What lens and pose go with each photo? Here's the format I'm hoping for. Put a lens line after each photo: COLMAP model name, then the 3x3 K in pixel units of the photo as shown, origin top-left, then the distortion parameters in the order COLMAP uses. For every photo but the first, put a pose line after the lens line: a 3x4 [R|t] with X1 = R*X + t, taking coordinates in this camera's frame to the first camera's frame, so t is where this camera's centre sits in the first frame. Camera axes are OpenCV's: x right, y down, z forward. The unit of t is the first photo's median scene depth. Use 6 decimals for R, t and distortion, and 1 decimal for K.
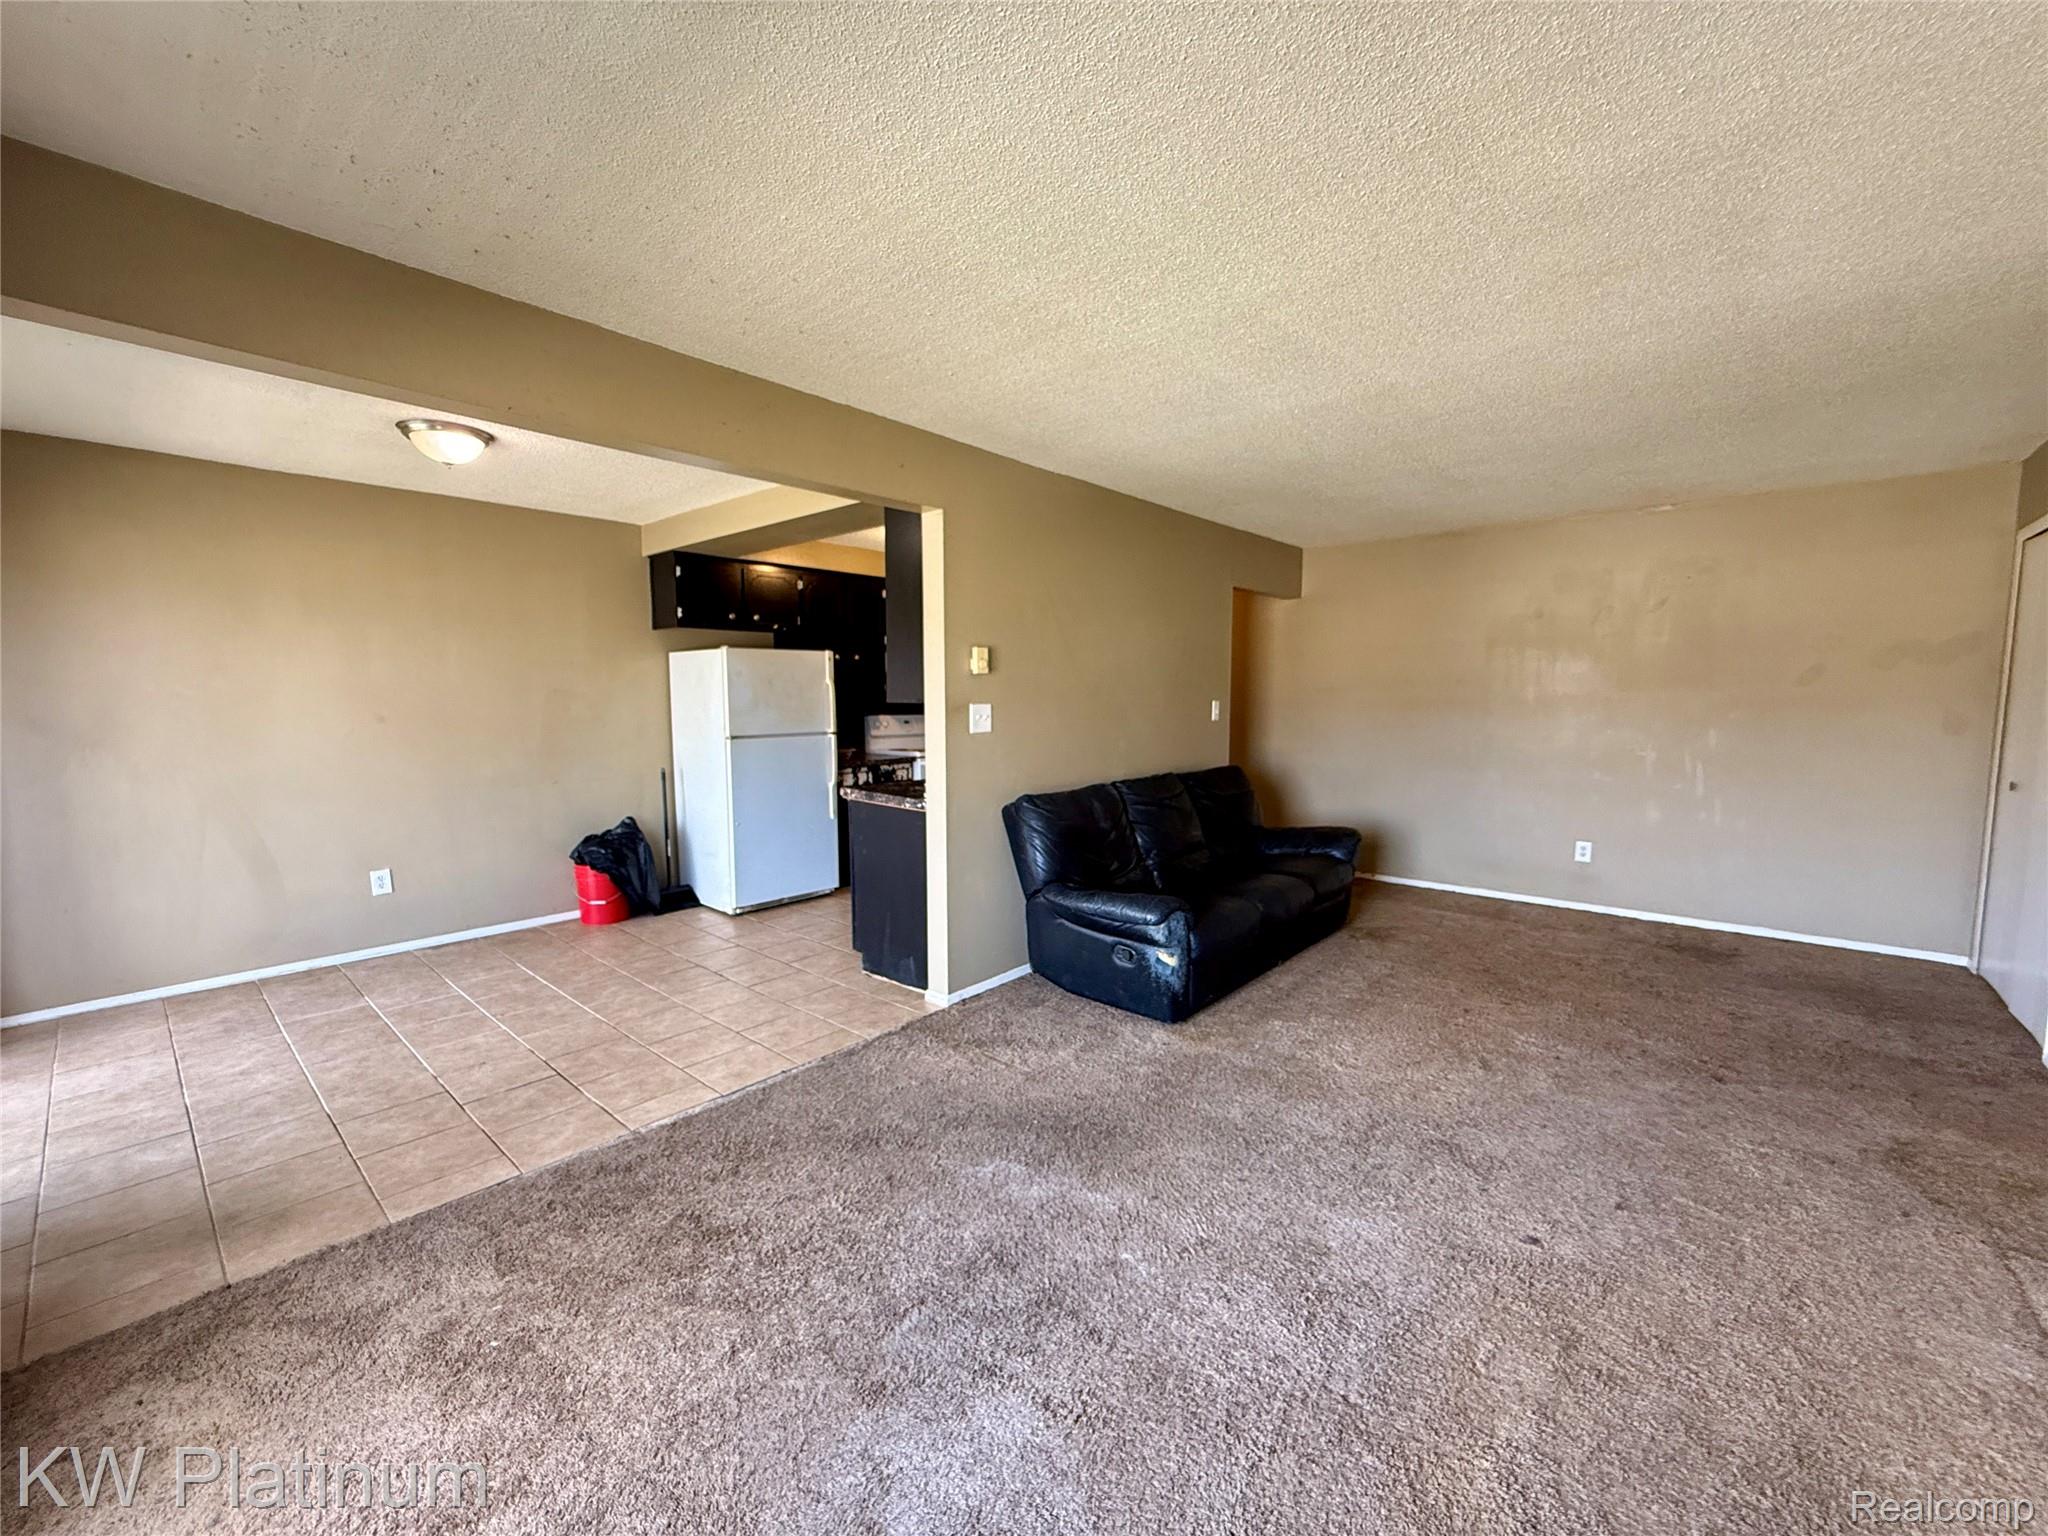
lens RADIAL K [[817.4, 0, 1025.5], [0, 817.4, 770.9], [0, 0, 1]] dist [0.001574, 0.000142]
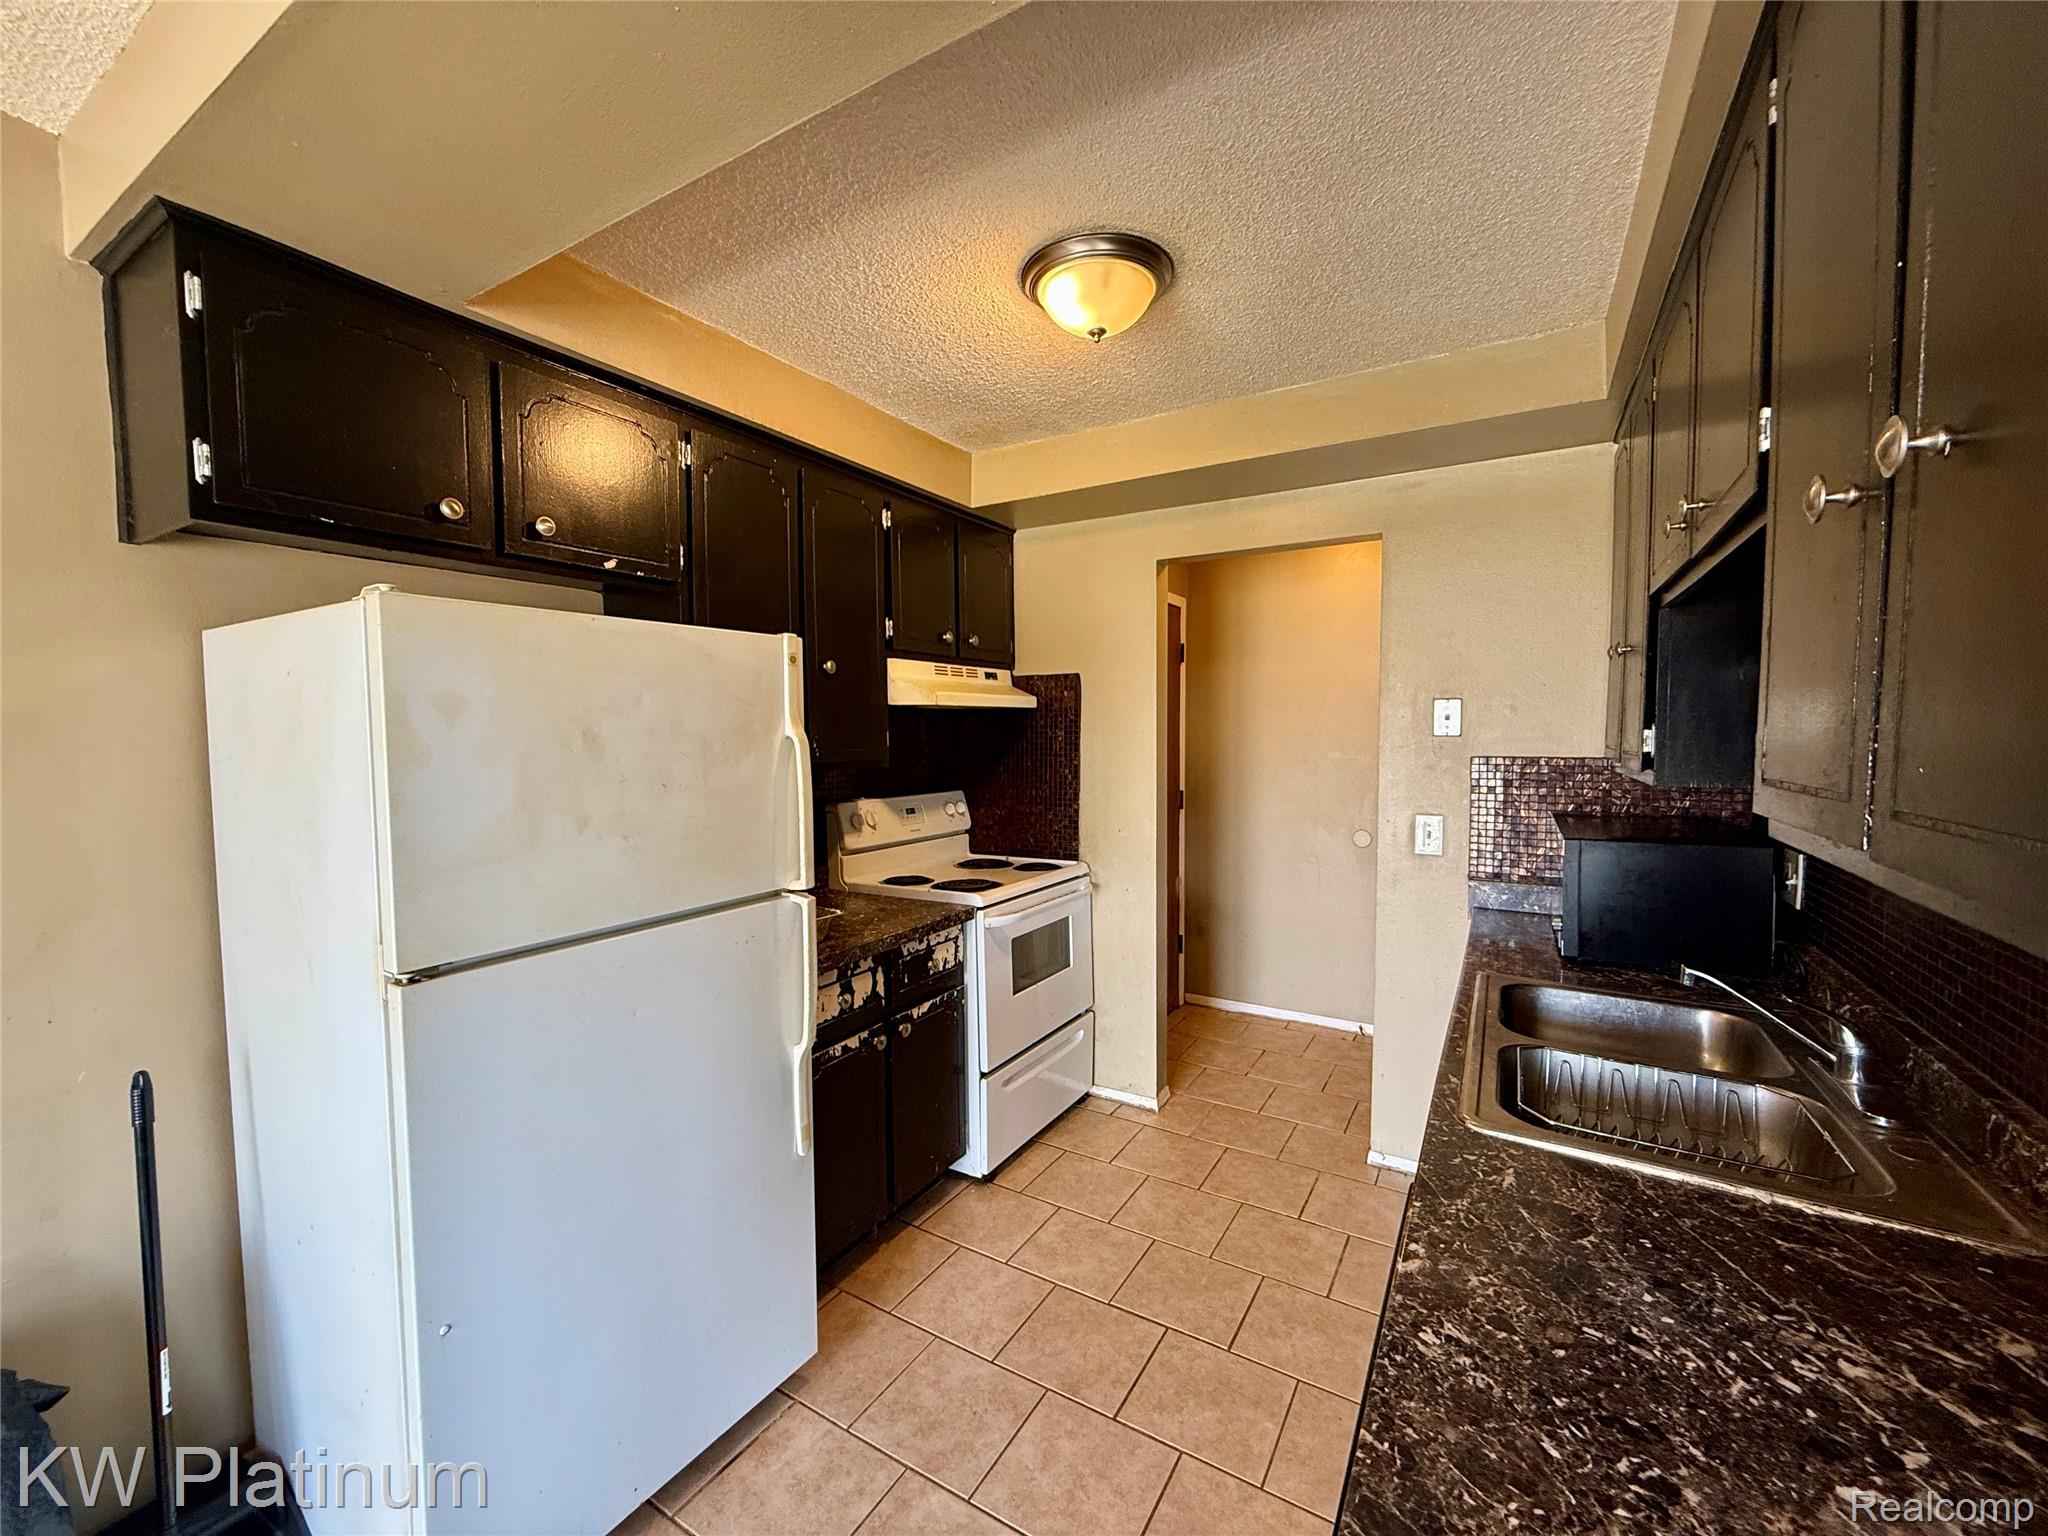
lens RADIAL K [[817.4, 0, 1026.0], [0, 817.4, 763.6], [0, 0, 1]] dist [0.001574, 0.000142]
pose [[0.983557, -0.013945, 0.180060, -0.203857], [0.023416, 0.998445, -0.050584, -0.076671], [-0.179074, 0.053969, 0.982354, 0.660034]]
